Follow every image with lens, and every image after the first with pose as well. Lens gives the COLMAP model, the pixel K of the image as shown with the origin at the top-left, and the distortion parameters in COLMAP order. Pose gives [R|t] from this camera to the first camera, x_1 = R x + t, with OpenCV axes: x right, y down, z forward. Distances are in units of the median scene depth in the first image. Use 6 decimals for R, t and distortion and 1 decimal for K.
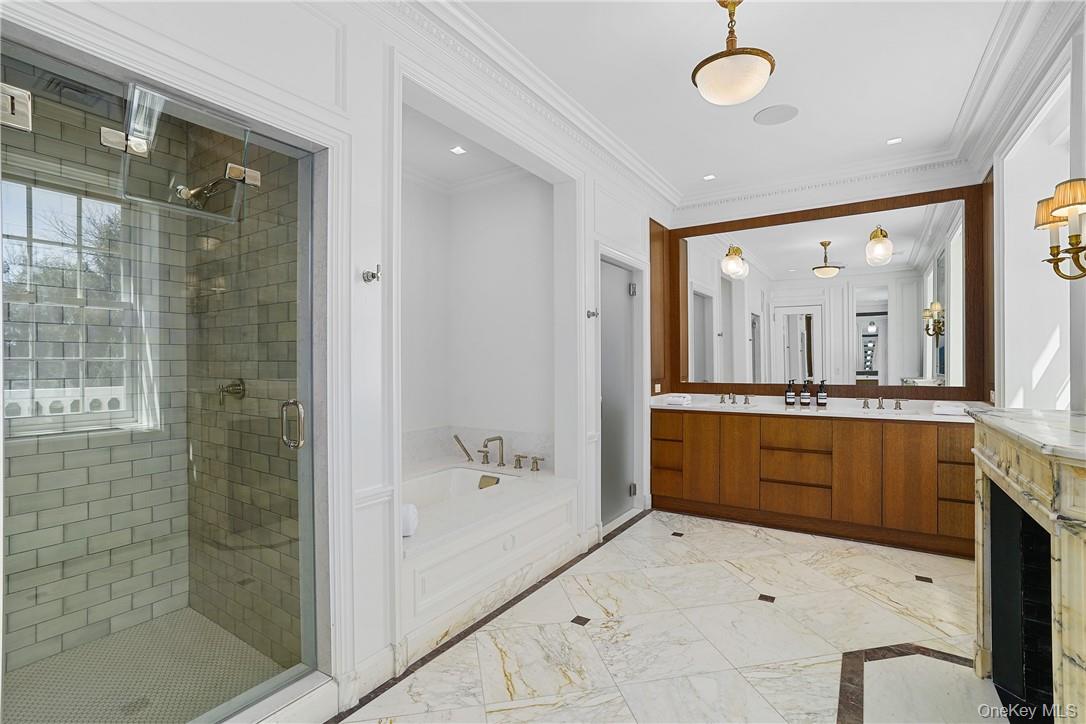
lens RADIAL K [[505.6, 0, 543.0], [0, 505.6, 362.0], [0, 0, 1]] dist [-0.072783, 0.040242]
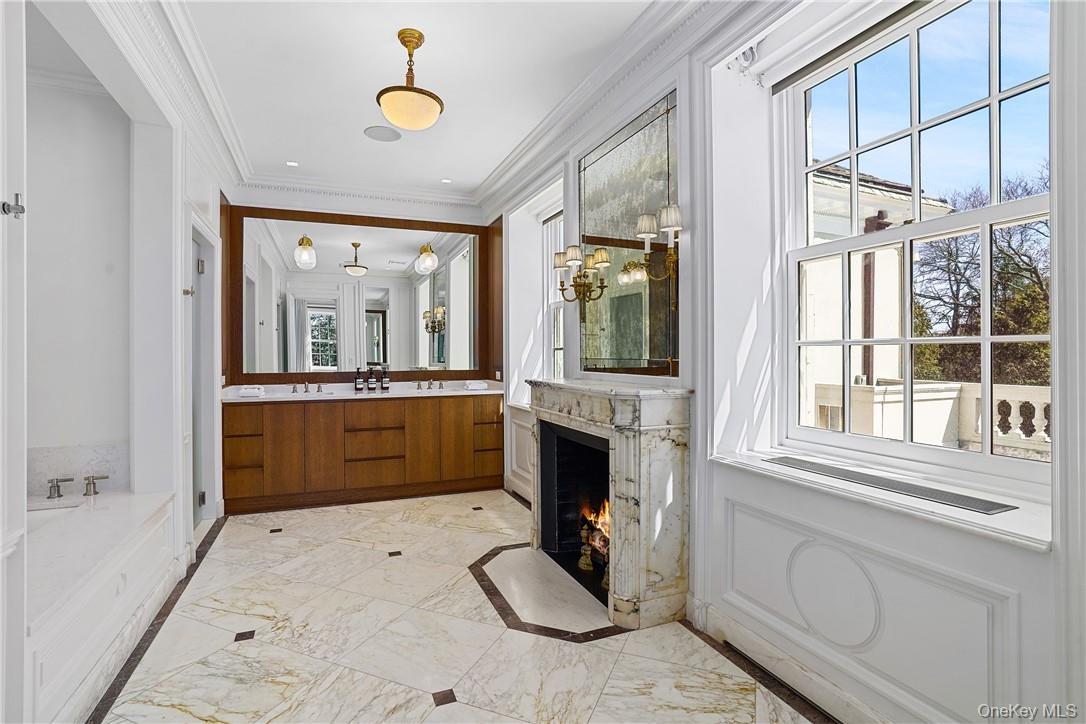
lens RADIAL K [[516.9, 0, 540.0], [0, 516.9, 351.4], [0, 0, 1]] dist [-0.000550, 0.000725]
pose [[0.571219, 0.005182, 0.820781, -0.258288], [0.000332, 0.999979, -0.006544, 0.008706], [-0.820798, 0.004011, 0.571205, 0.018514]]
